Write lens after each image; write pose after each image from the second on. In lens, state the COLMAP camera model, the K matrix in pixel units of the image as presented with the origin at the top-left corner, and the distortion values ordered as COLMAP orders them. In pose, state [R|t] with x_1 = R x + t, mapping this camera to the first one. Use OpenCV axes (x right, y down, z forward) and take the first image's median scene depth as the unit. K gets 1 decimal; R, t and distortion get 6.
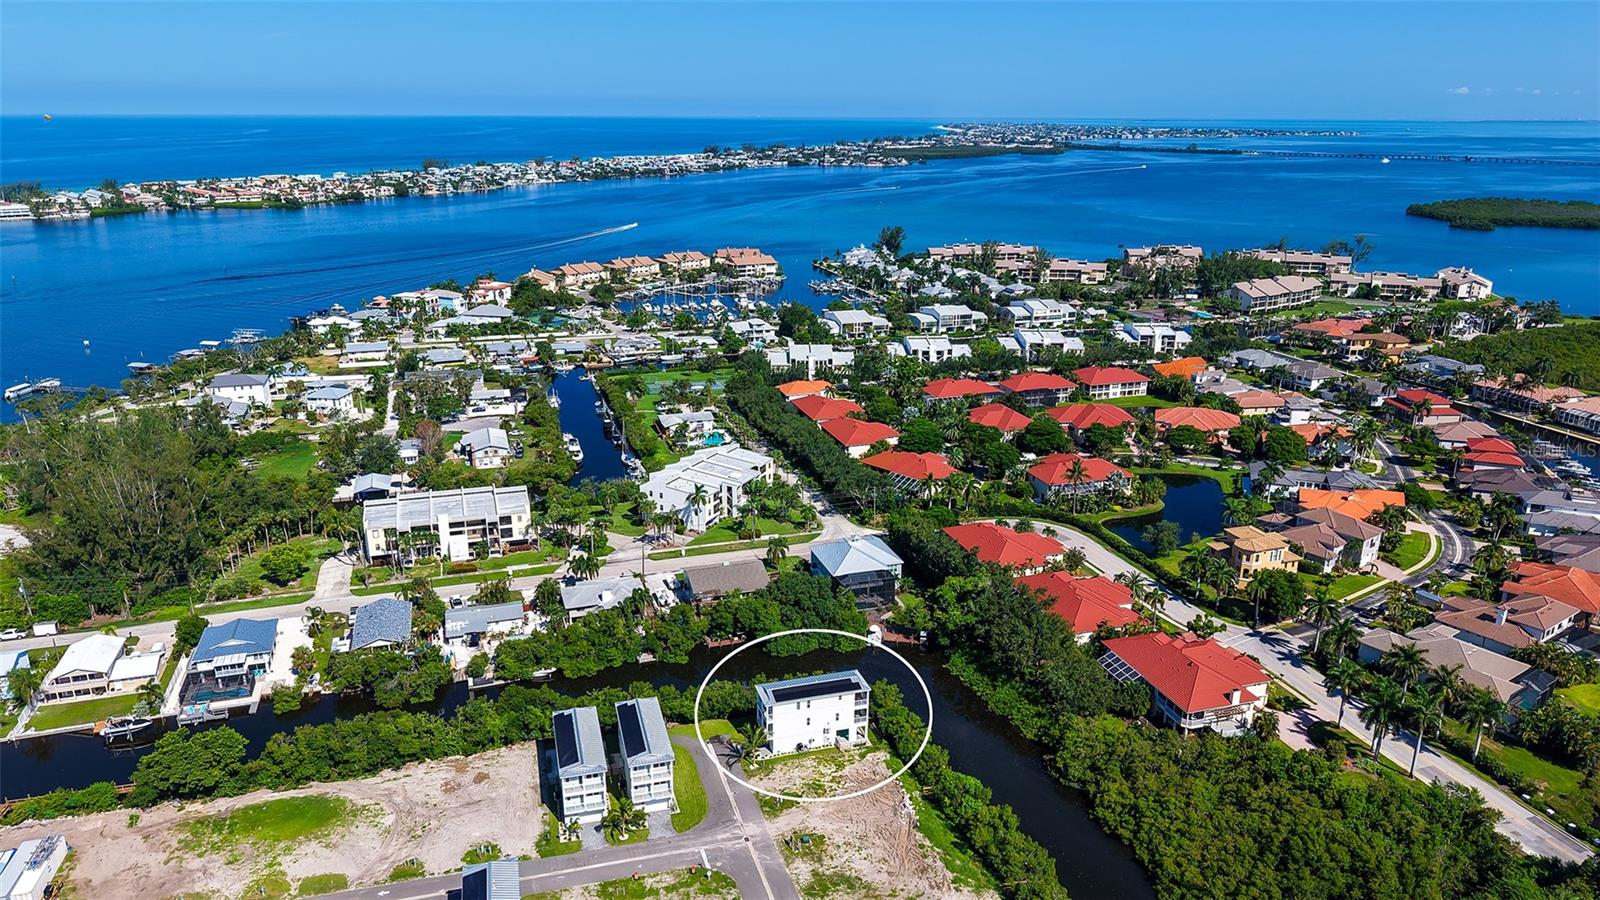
lens RADIAL K [[1069.4, 0, 800.0], [0, 1069.4, 450.0], [0, 0, 1]] dist [0.070141, 0.000275]
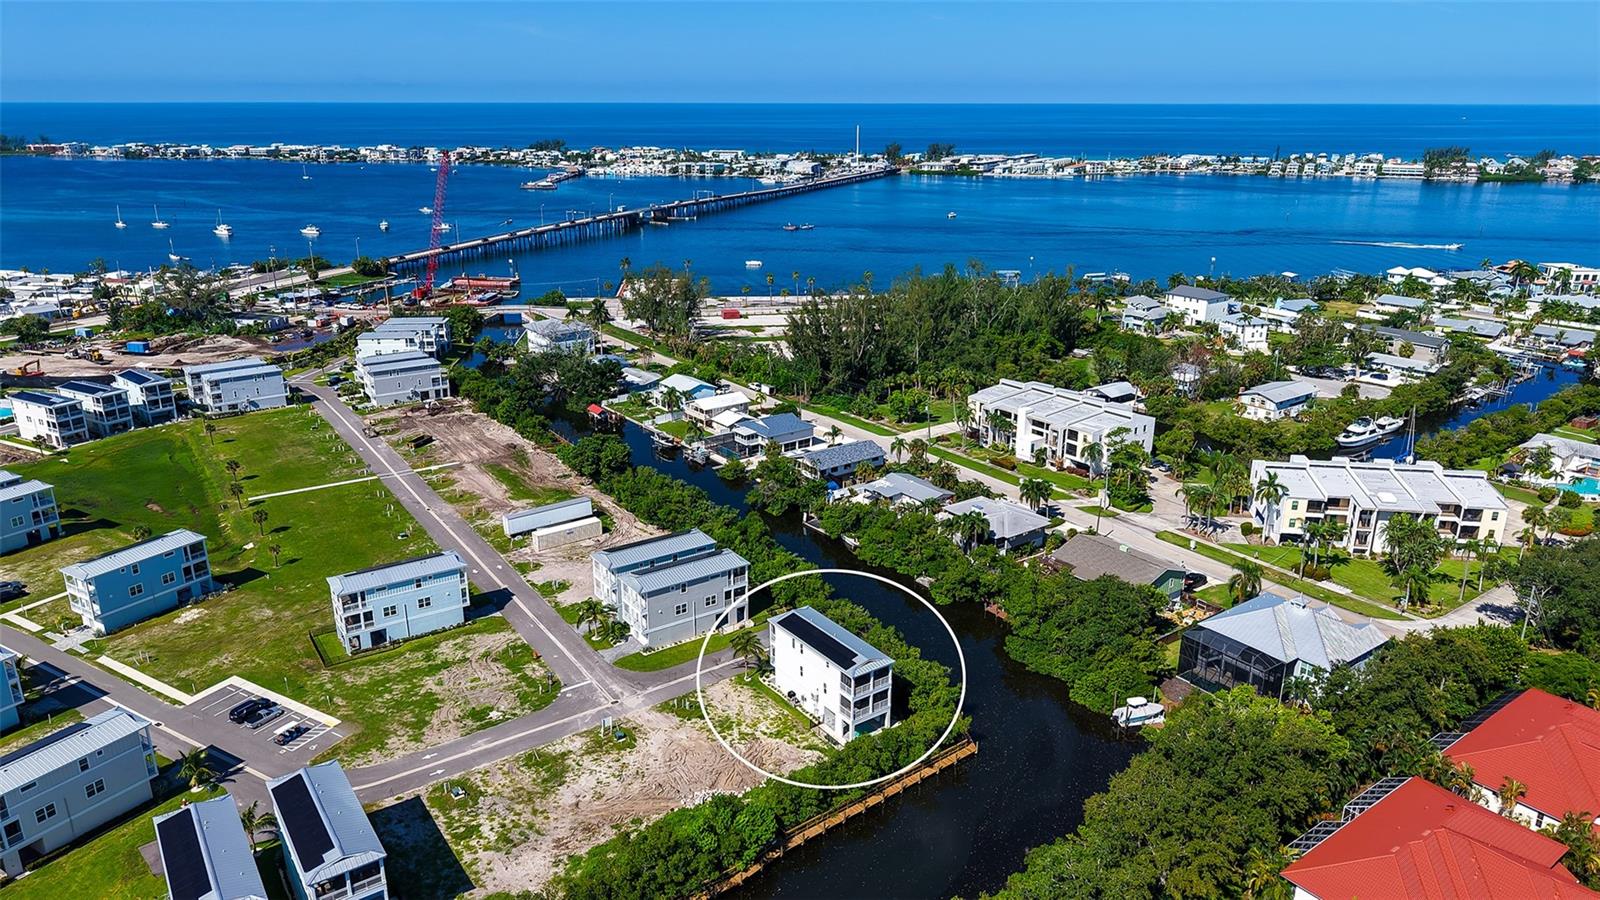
lens RADIAL K [[1069.4, 0, 800.0], [0, 1069.4, 450.0], [0, 0, 1]] dist [0.070141, 0.000275]
pose [[0.350633, 0.302055, -0.886464, 0.505039], [-0.291257, 0.934789, 0.203317, -0.044006], [0.890071, 0.186900, 0.415744, 0.496556]]
